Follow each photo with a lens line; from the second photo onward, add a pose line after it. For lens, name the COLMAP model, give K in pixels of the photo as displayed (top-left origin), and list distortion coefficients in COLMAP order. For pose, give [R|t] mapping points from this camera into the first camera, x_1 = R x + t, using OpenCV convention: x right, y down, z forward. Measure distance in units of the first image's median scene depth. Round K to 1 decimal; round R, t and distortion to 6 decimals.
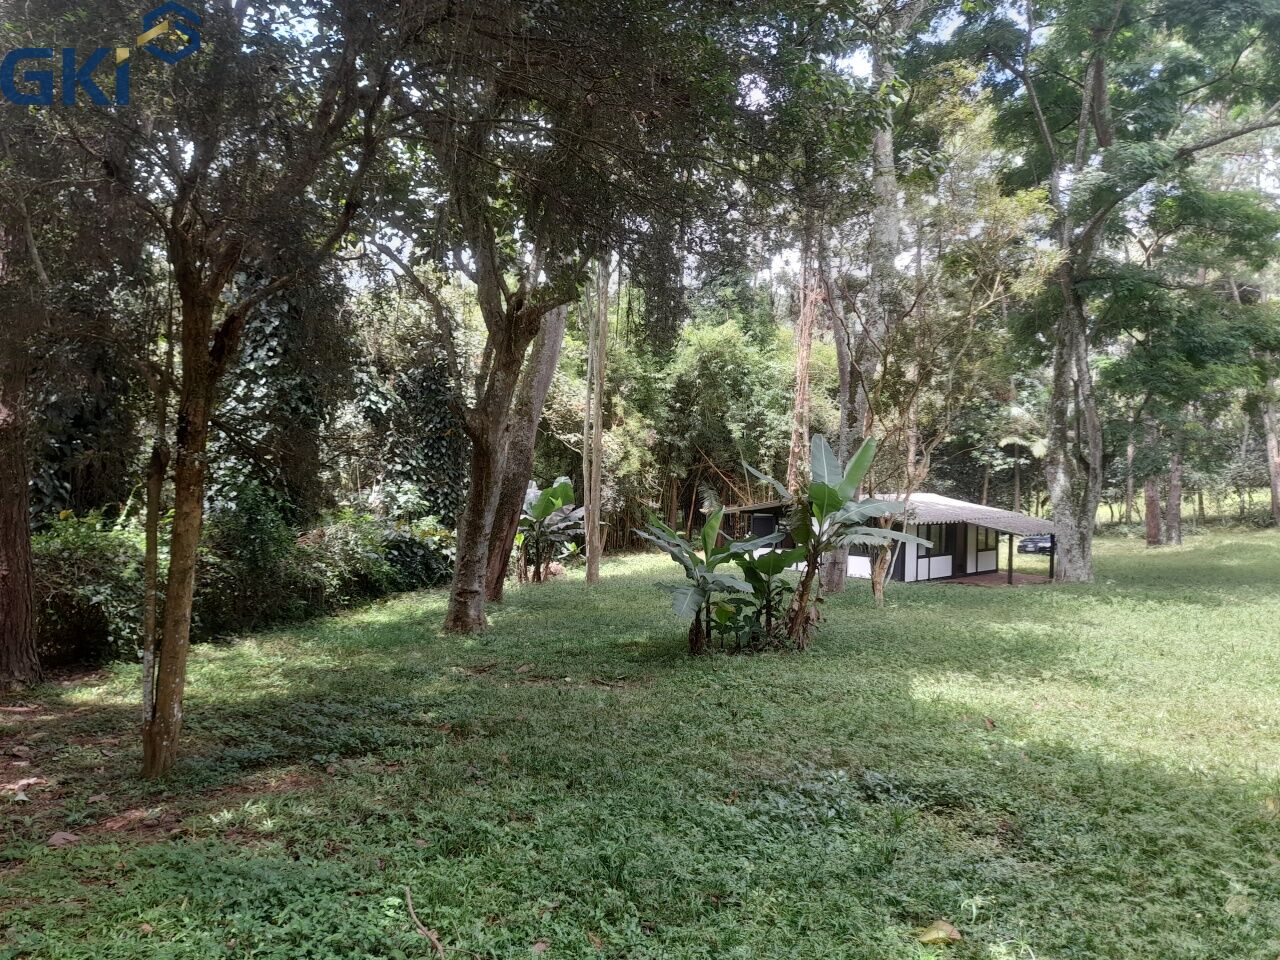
lens RADIAL K [[927.8, 0, 639.5], [0, 927.8, 485.2], [0, 0, 1]] dist [0.055330, -0.058163]
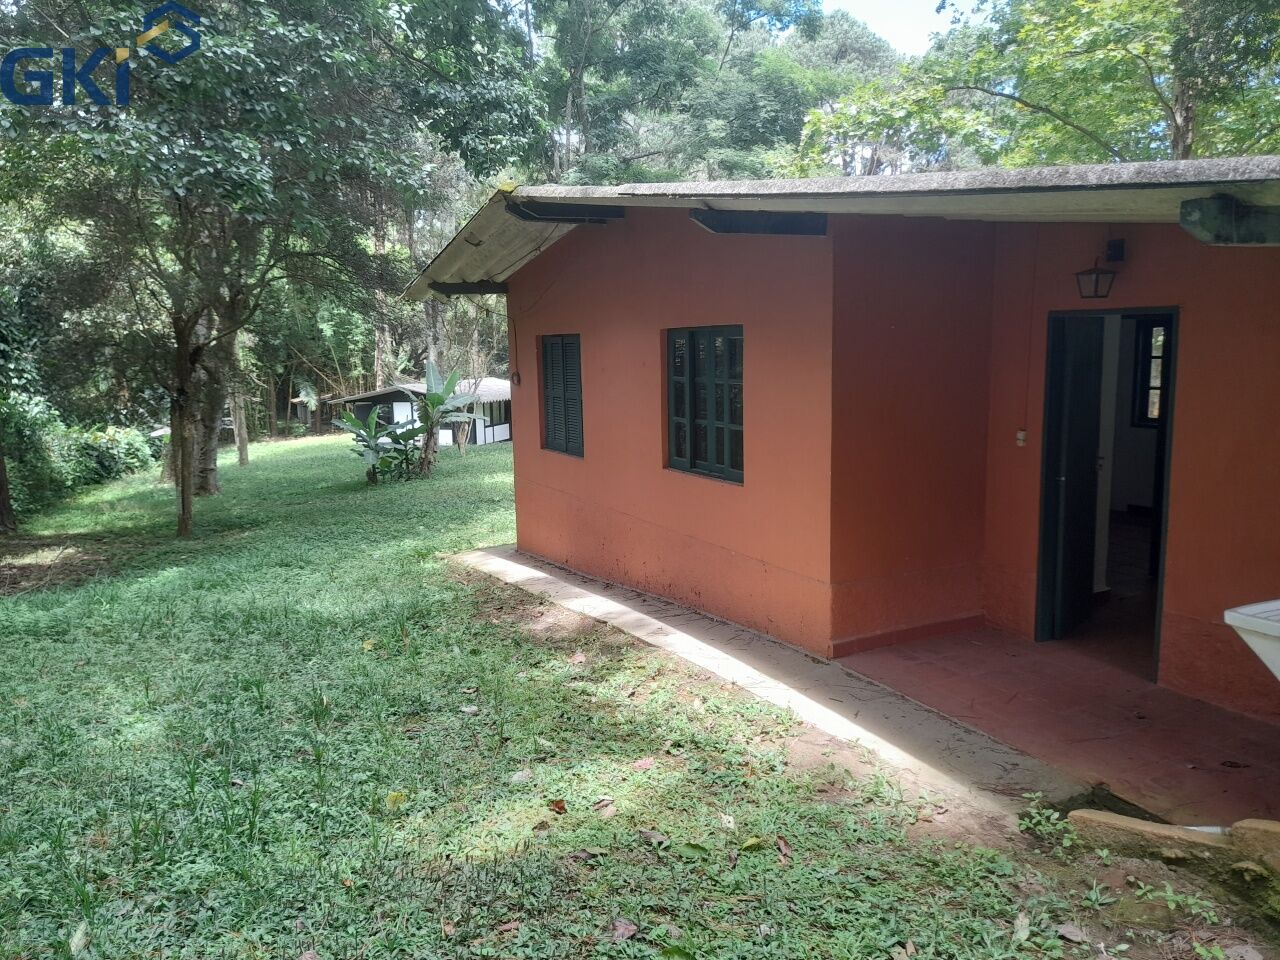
lens RADIAL K [[935.3, 0, 638.8], [0, 935.3, 475.8], [0, 0, 1]] dist [0.042727, -0.049790]
pose [[0.897727, -0.099592, 0.429148, -0.113257], [0.046315, 0.990050, 0.132876, -0.028150], [-0.438112, -0.099410, 0.893407, -0.394977]]
